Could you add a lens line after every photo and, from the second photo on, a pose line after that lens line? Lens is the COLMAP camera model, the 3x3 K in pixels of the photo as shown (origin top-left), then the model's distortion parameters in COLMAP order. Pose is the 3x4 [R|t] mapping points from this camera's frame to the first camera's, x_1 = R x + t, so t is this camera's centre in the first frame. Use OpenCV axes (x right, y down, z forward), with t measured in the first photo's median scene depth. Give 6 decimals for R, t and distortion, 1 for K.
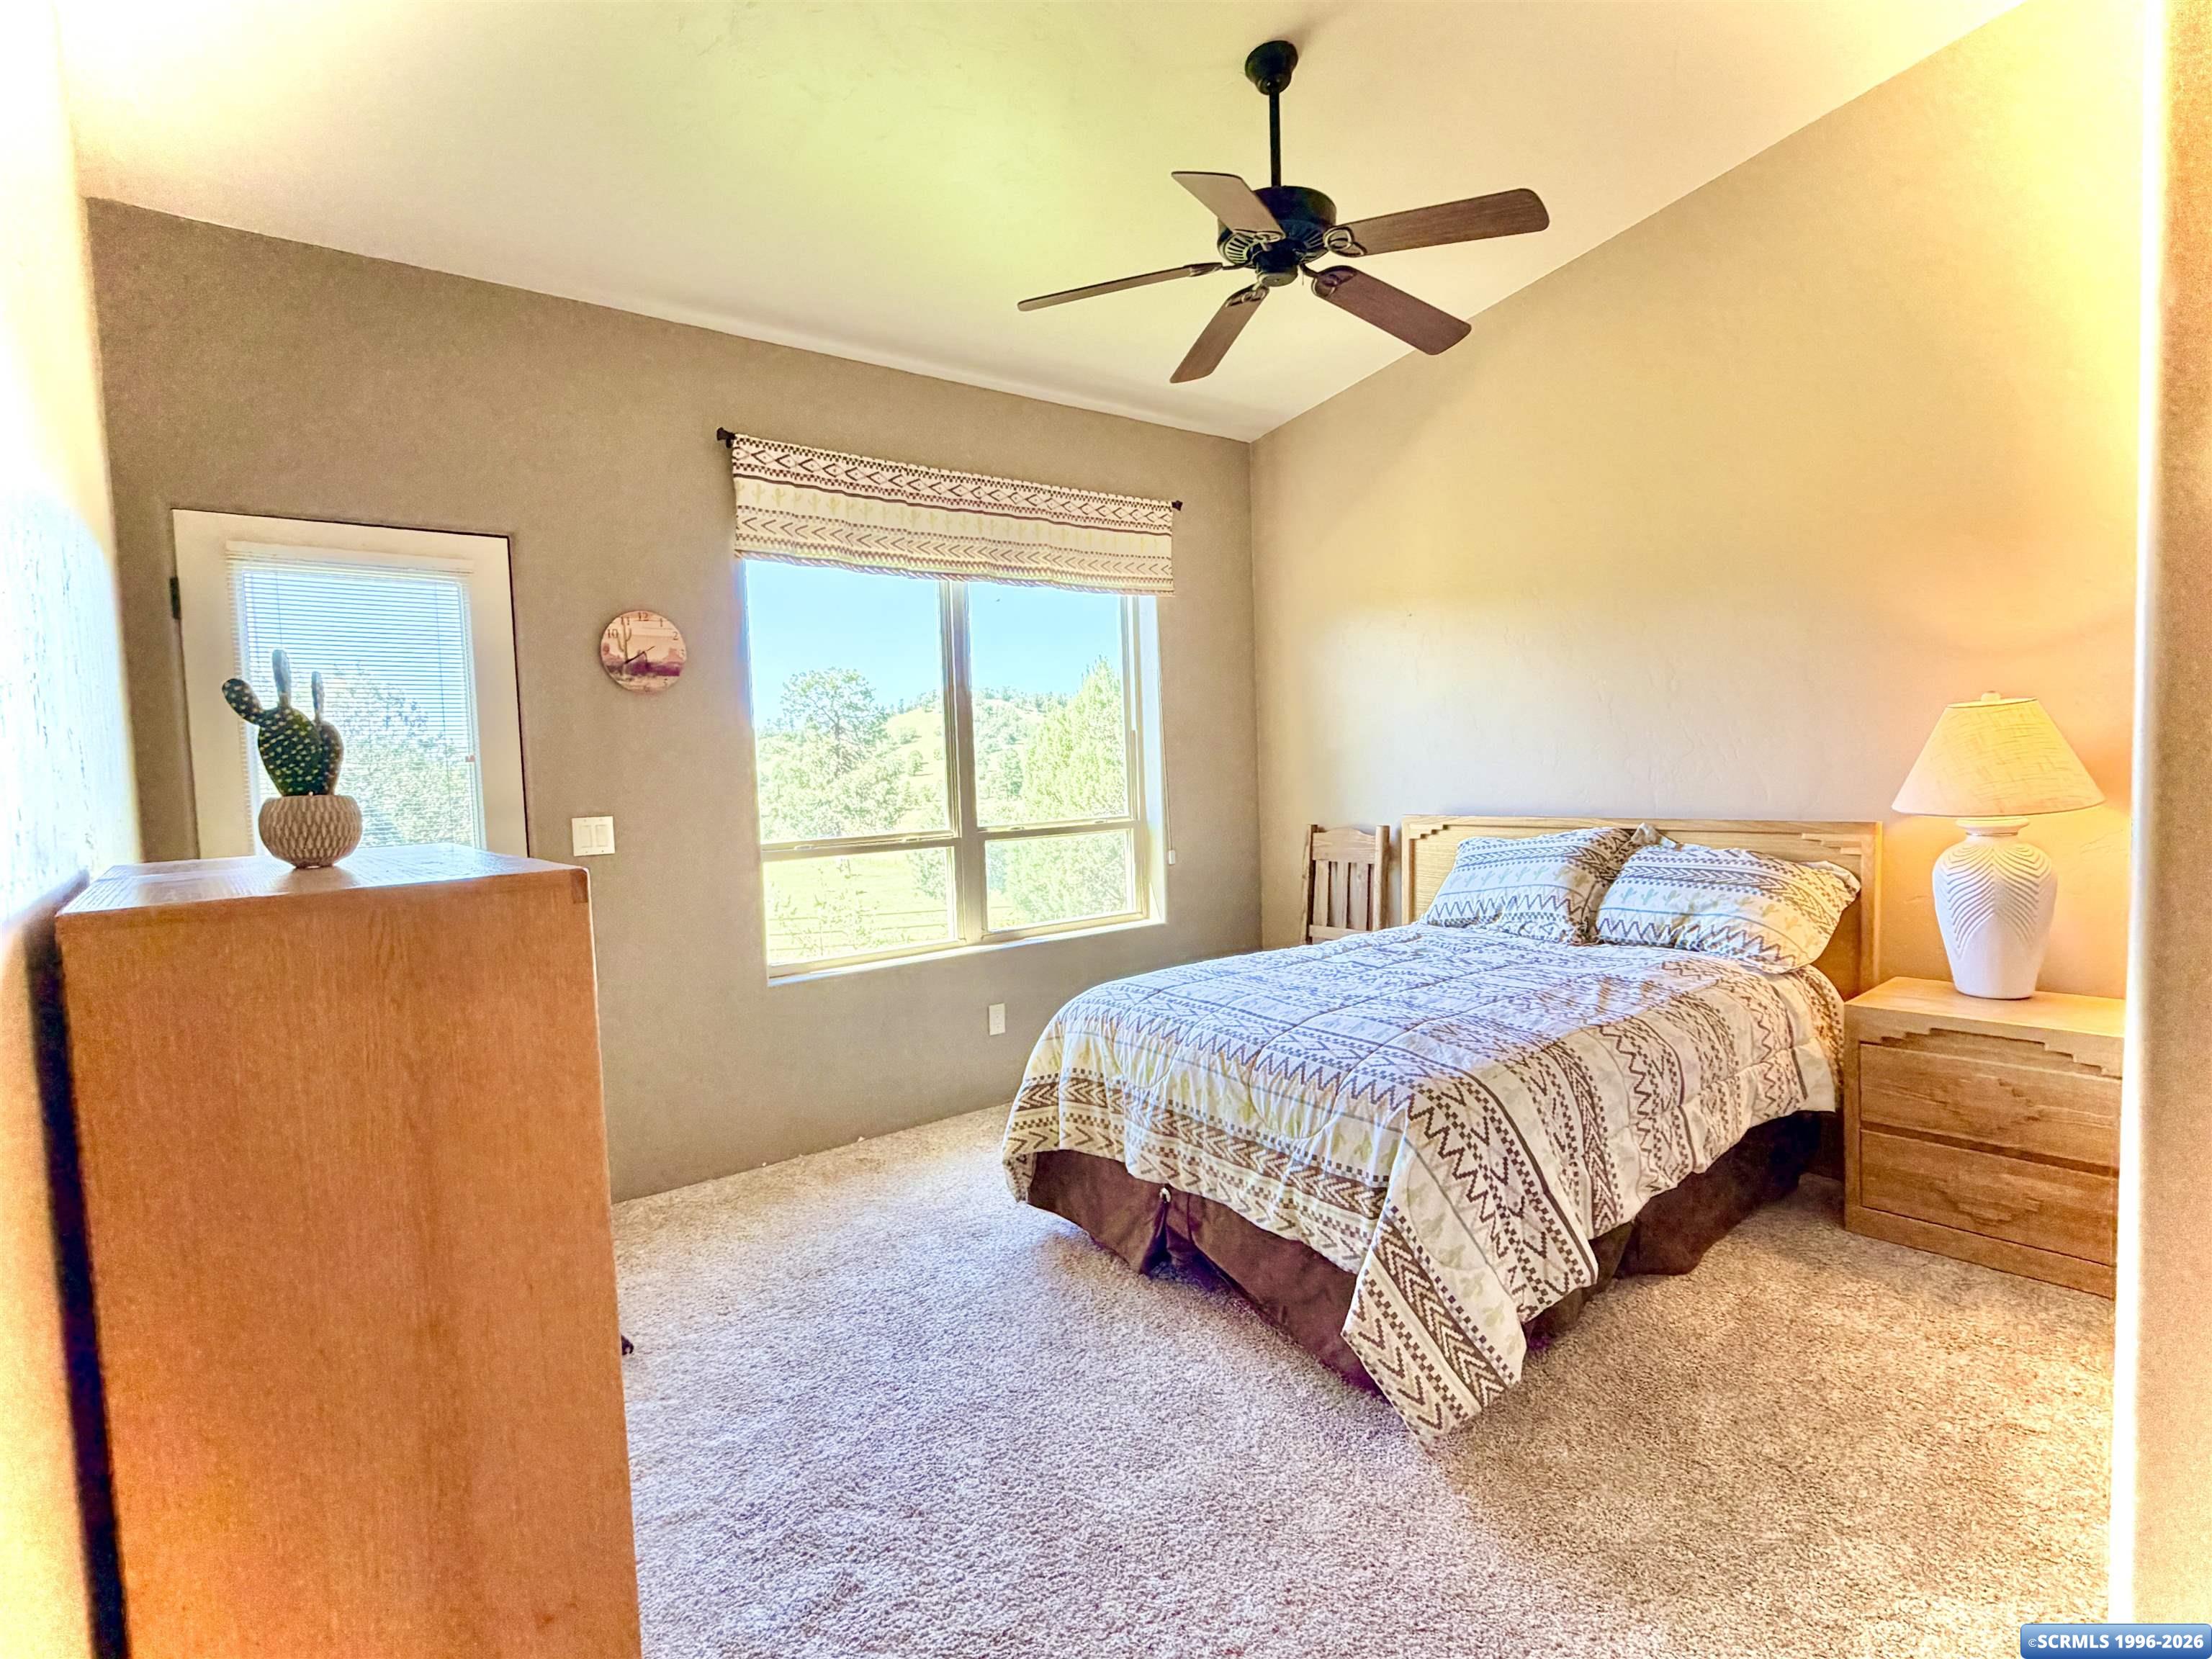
lens RADIAL K [[1076.2, 0, 1115.0], [0, 1076.2, 832.4], [0, 0, 1]] dist [-0.011620, -0.000512]
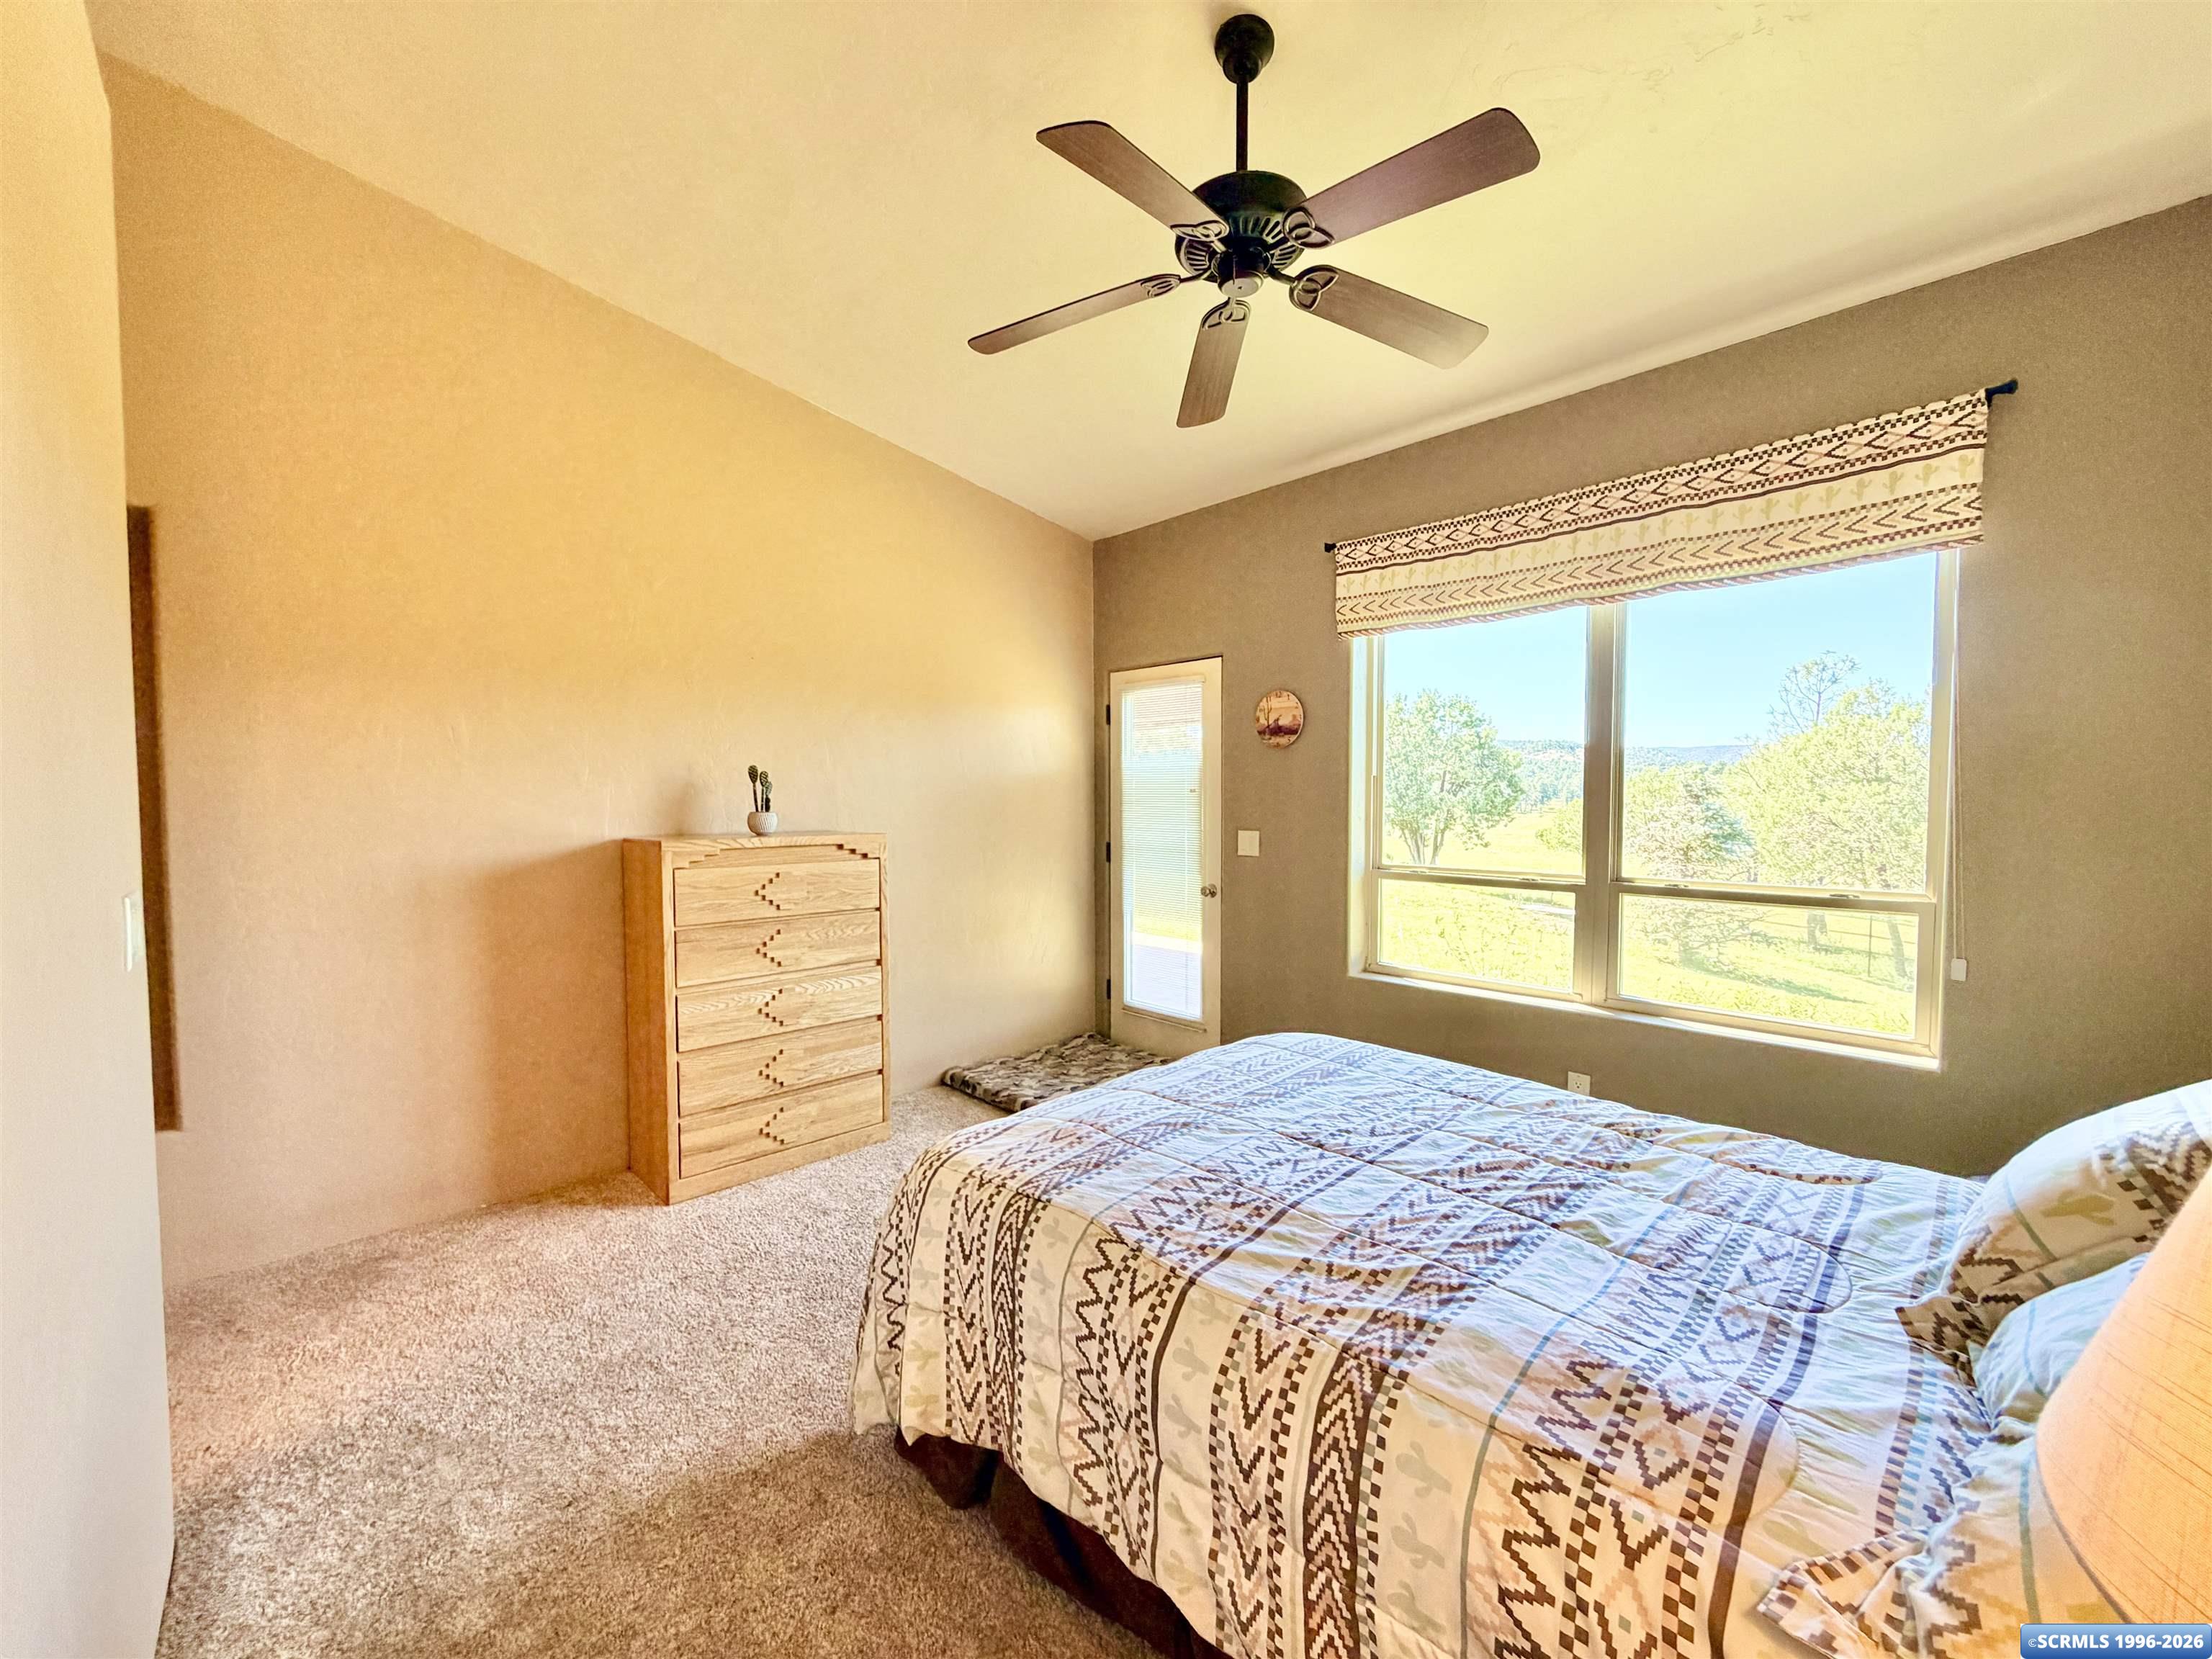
lens RADIAL K [[885.0, 0, 1116.6], [0, 885.0, 825.0], [0, 0, 1]] dist [0.001759, -0.000636]
pose [[0.121615, 0.055125, -0.991045, 0.639921], [-0.074182, 0.996169, 0.046306, -0.059791], [0.989801, 0.067886, 0.125239, 0.586627]]
